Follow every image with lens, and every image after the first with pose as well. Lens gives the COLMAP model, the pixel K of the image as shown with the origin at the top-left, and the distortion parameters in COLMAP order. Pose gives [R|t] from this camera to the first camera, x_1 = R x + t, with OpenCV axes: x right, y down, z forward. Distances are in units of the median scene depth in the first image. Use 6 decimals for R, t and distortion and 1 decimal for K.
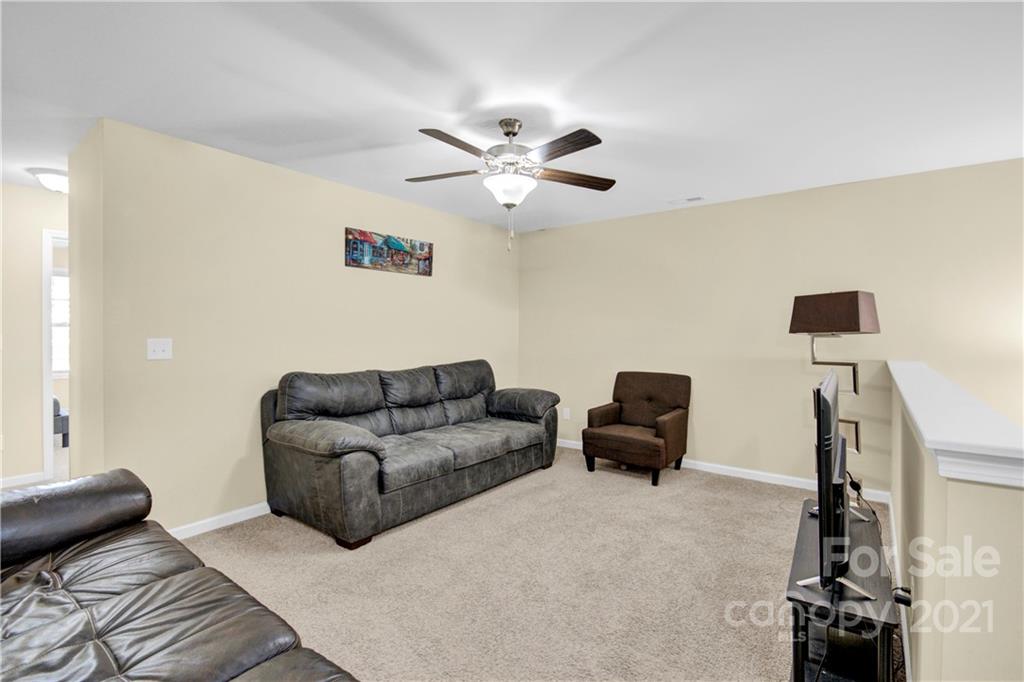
lens RADIAL K [[480.0, 0, 508.4], [0, 480.0, 331.7], [0, 0, 1]] dist [0.000609, -0.000304]
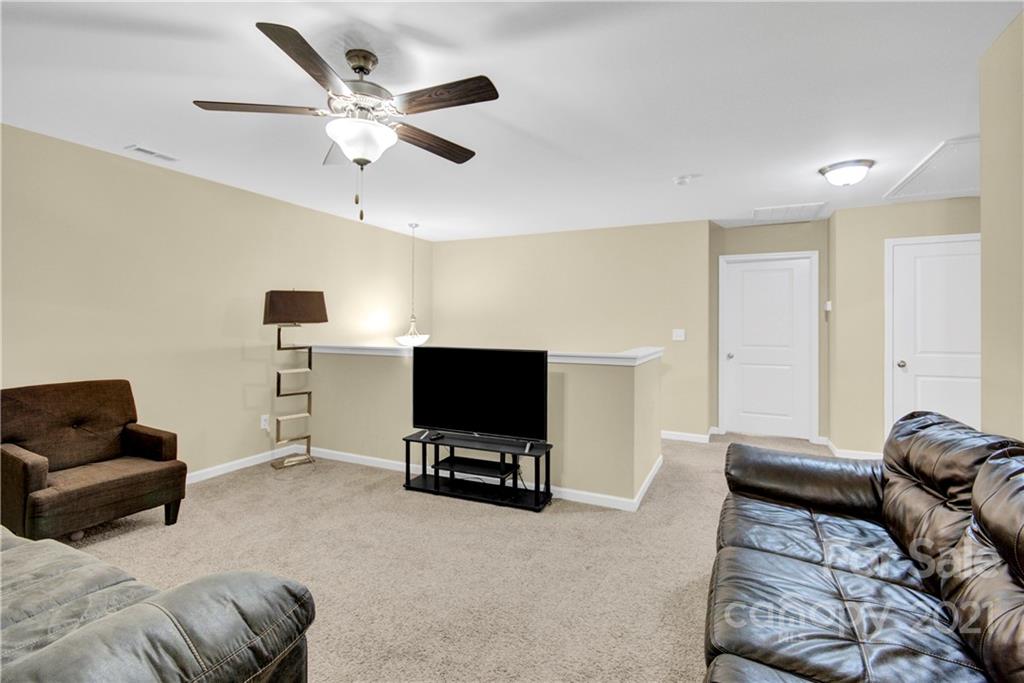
lens RADIAL K [[480.0, 0, 508.4], [0, 480.0, 332.2], [0, 0, 1]] dist [0.000609, -0.000304]
pose [[-0.207405, -0.021517, 0.978019, -0.550294], [-0.003506, 0.999768, 0.021252, -0.003841], [-0.978249, 0.000979, -0.207432, 0.630780]]
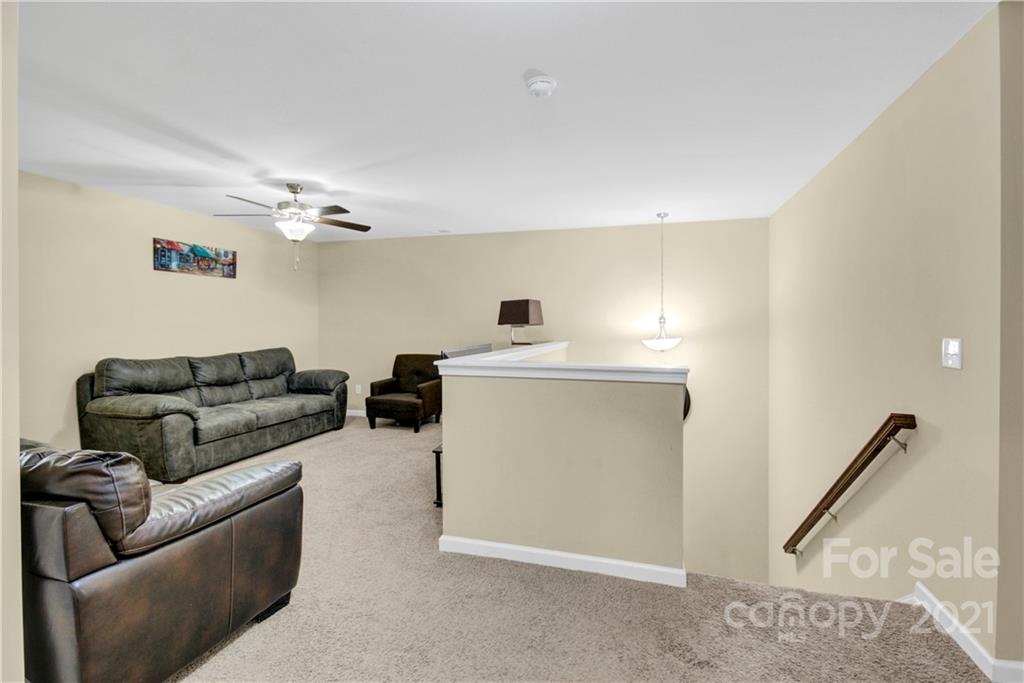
lens RADIAL K [[480.0, 0, 508.4], [0, 480.0, 332.2], [0, 0, 1]] dist [0.000609, -0.000304]
pose [[0.936138, -0.008787, 0.351522, 0.065384], [0.002444, 0.999826, 0.018483, -0.002113], [-0.351623, -0.016444, 0.935997, -0.431913]]
